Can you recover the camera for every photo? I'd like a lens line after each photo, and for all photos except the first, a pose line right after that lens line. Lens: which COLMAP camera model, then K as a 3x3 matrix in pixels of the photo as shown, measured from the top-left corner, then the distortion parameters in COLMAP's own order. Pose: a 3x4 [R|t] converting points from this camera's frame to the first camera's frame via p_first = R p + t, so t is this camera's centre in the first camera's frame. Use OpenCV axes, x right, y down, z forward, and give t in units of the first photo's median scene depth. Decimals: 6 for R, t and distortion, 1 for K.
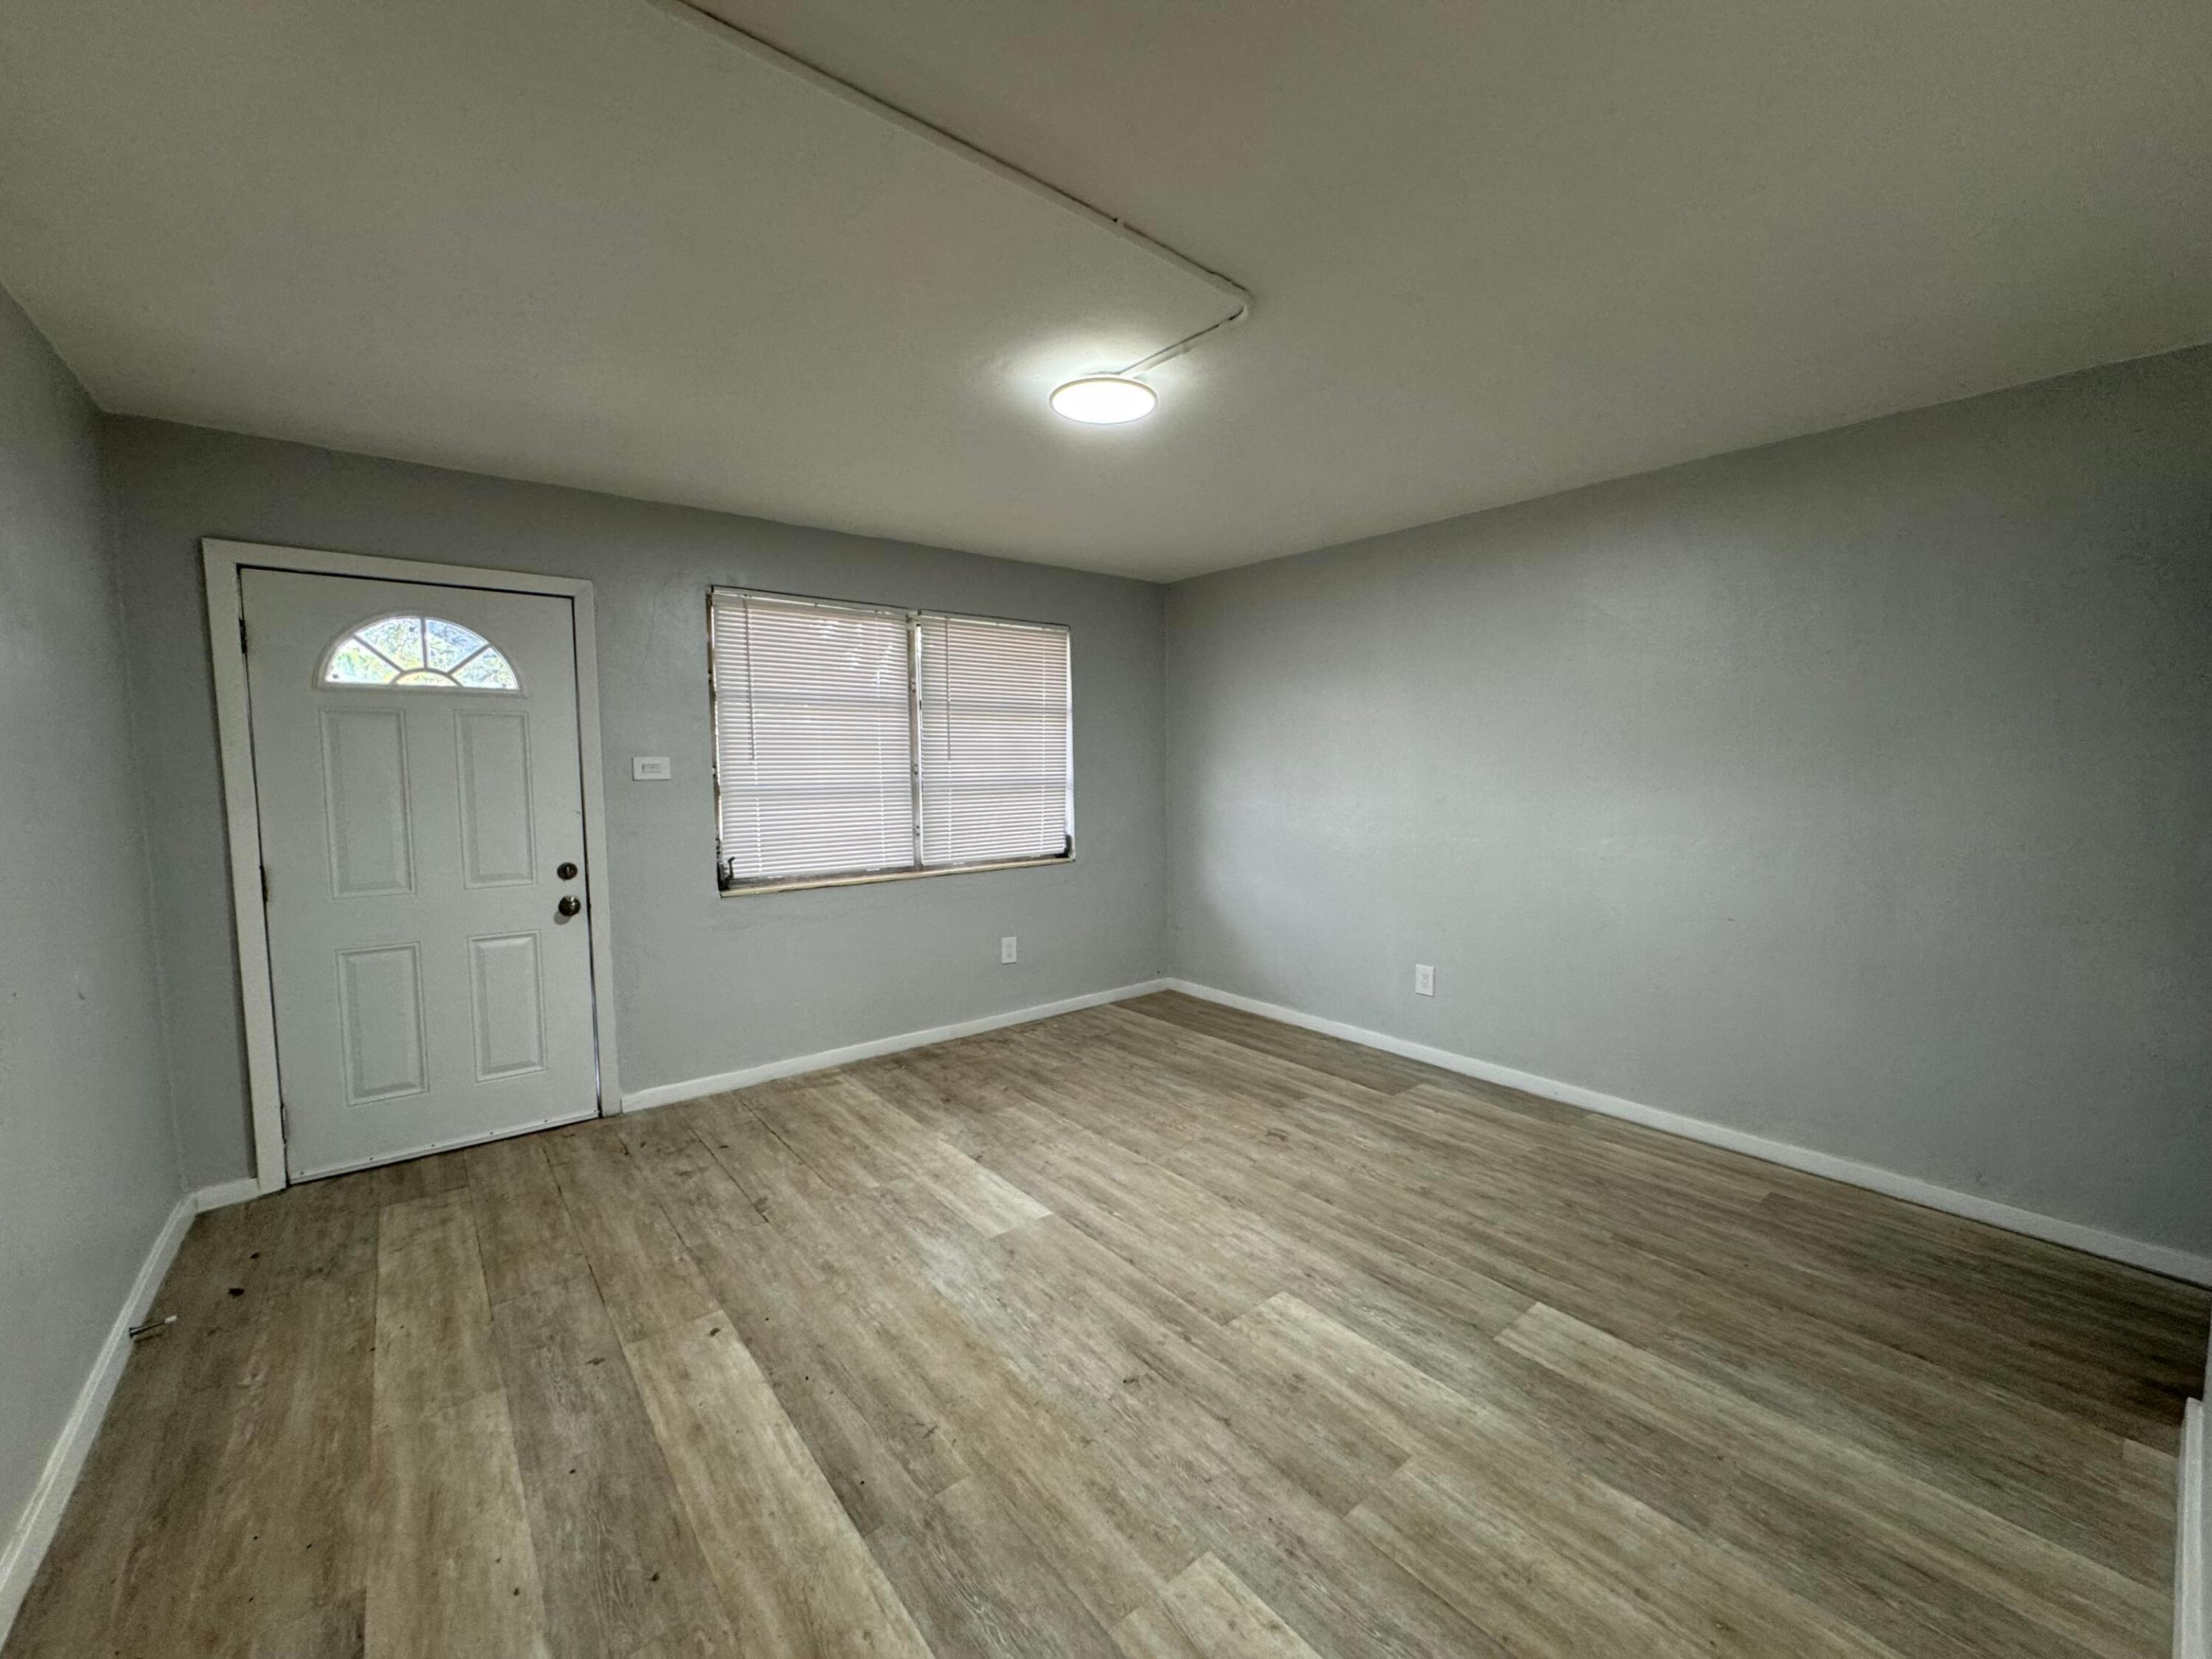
lens RADIAL K [[883.2, 0, 1103.7], [0, 883.2, 827.0], [0, 0, 1]] dist [-0.003147, 0.000206]
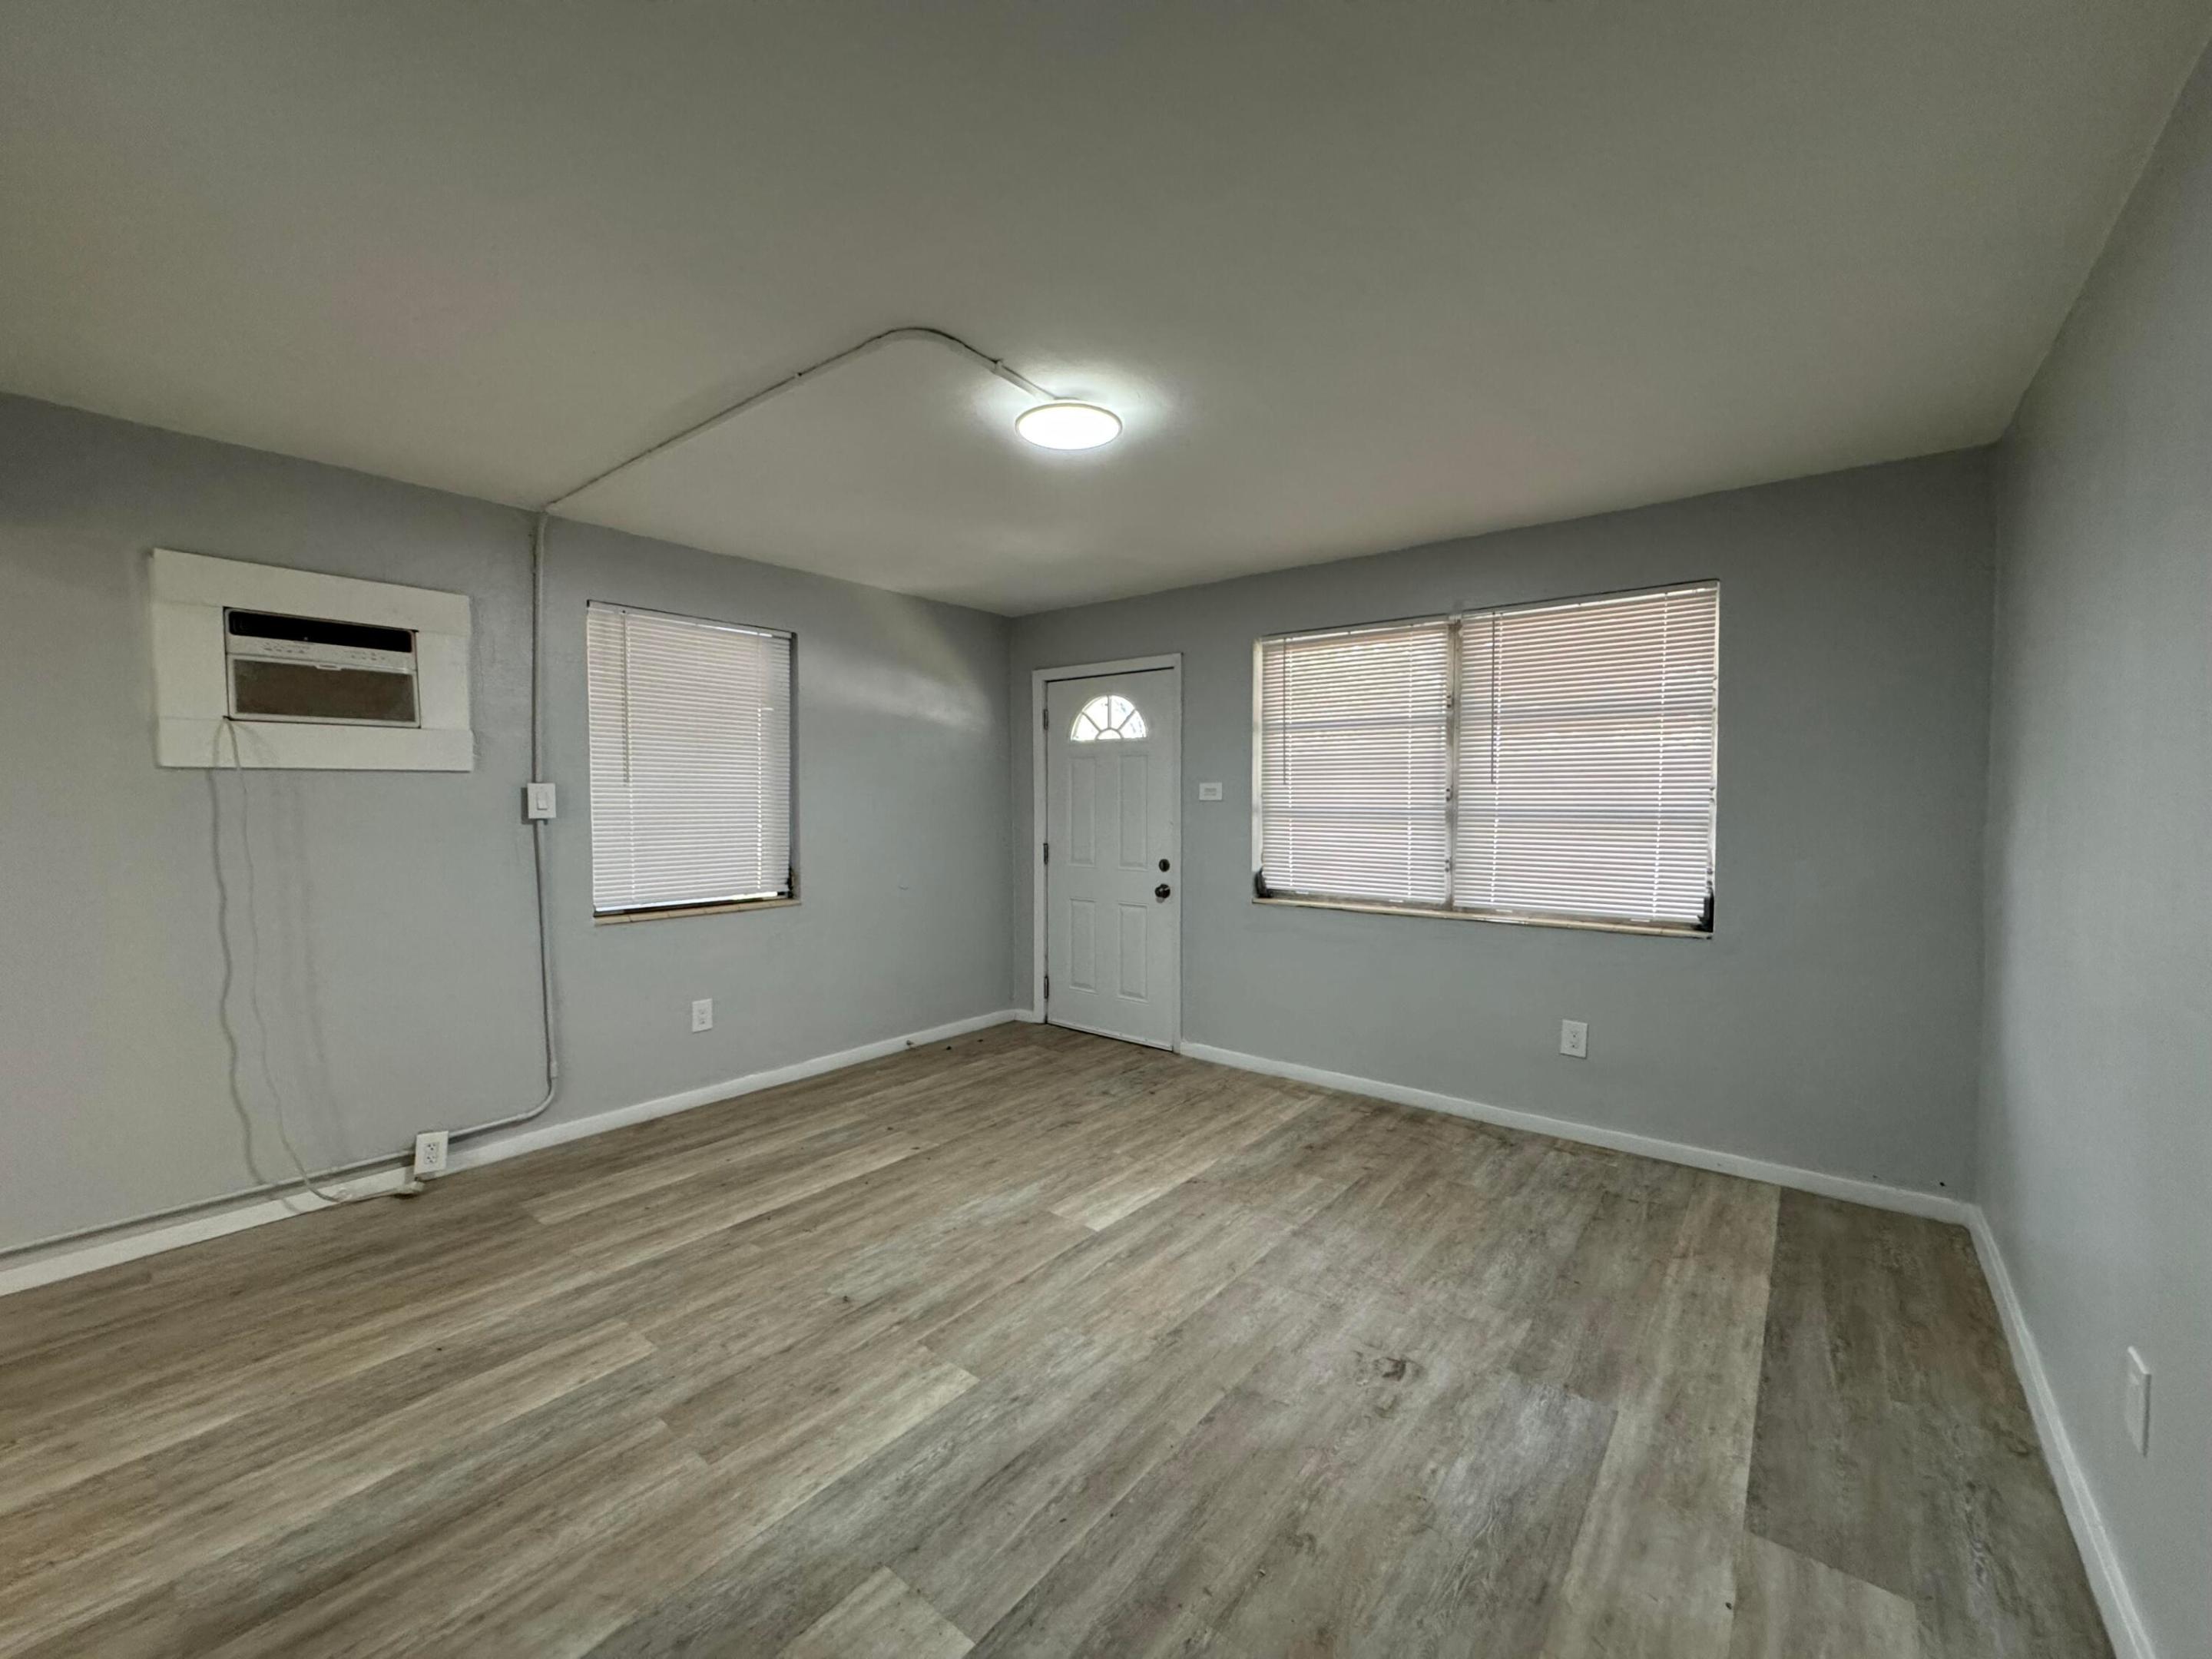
lens RADIAL K [[883.2, 0, 1103.7], [0, 883.2, 827.0], [0, 0, 1]] dist [-0.003147, 0.000206]
pose [[0.210999, 0.038920, -0.976711, 0.773244], [-0.073516, 0.997009, 0.023847, -0.038517], [0.974718, 0.066772, 0.213229, 0.649291]]
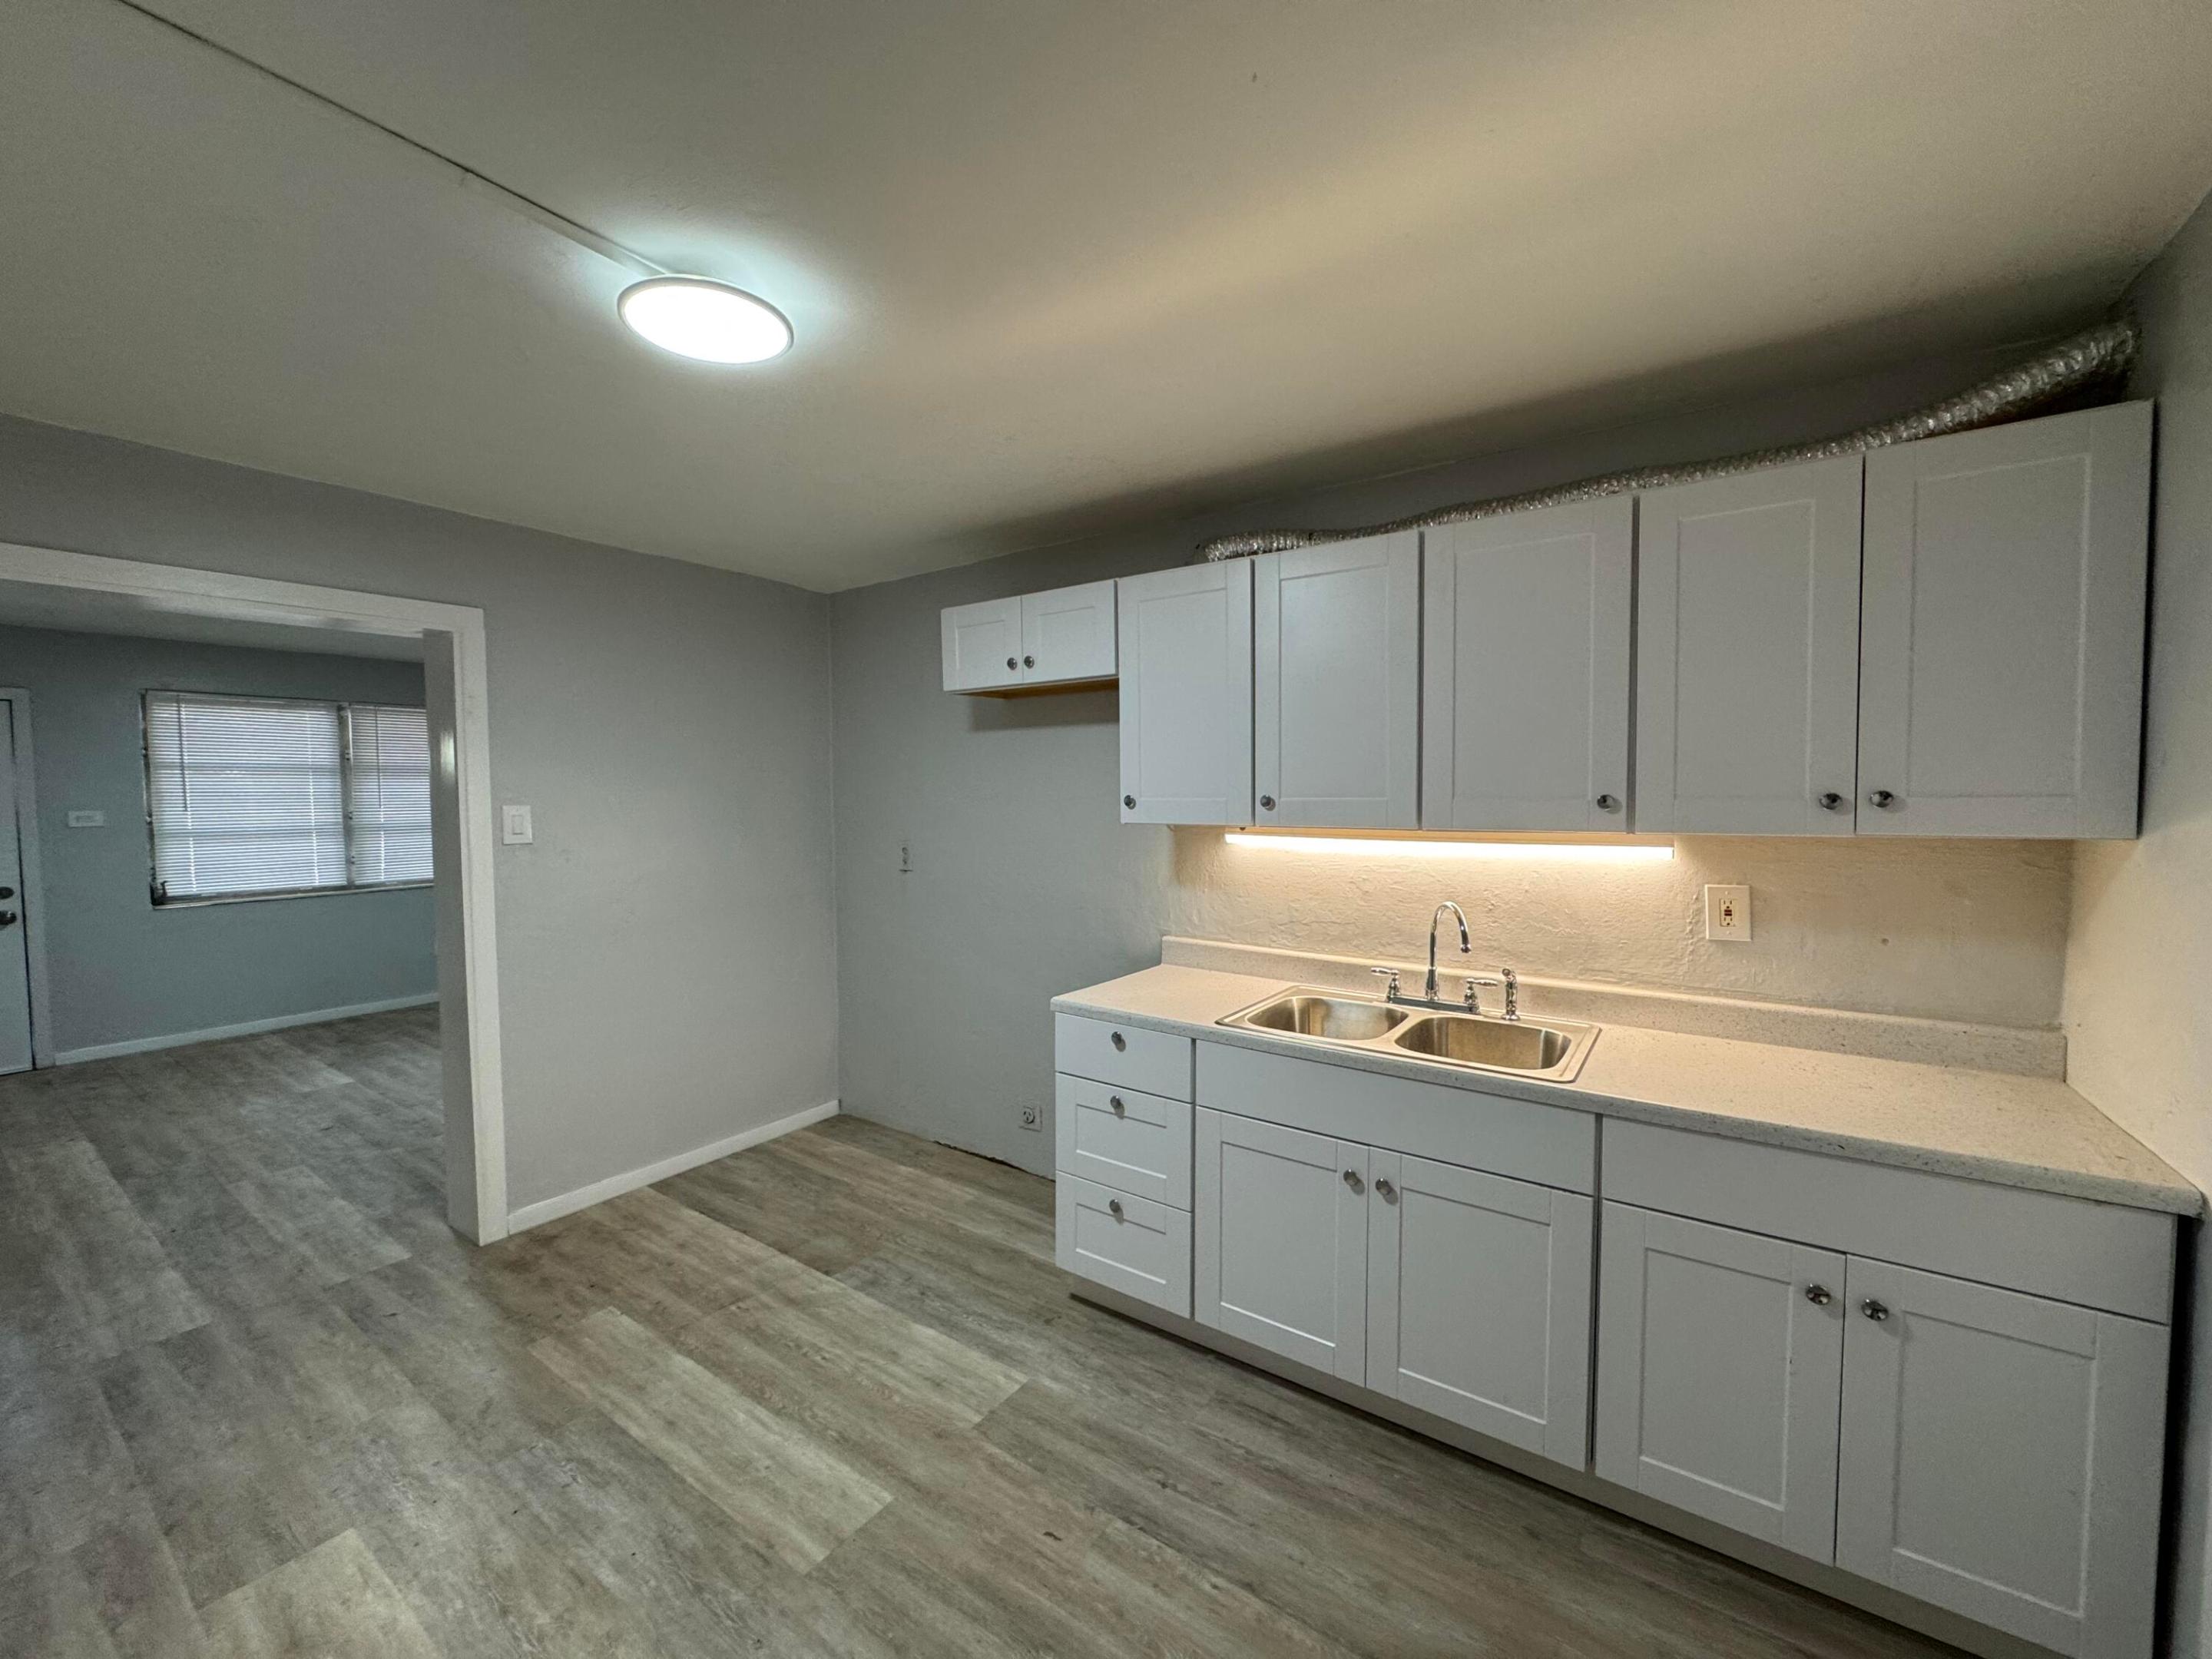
lens RADIAL K [[883.2, 0, 1103.7], [0, 883.2, 827.0], [0, 0, 1]] dist [-0.003147, 0.000206]
pose [[0.960425, -0.010621, 0.278335, 0.736607], [0.019053, 0.999437, -0.027607, 0.018726], [-0.277885, 0.031818, 0.960087, -0.897588]]
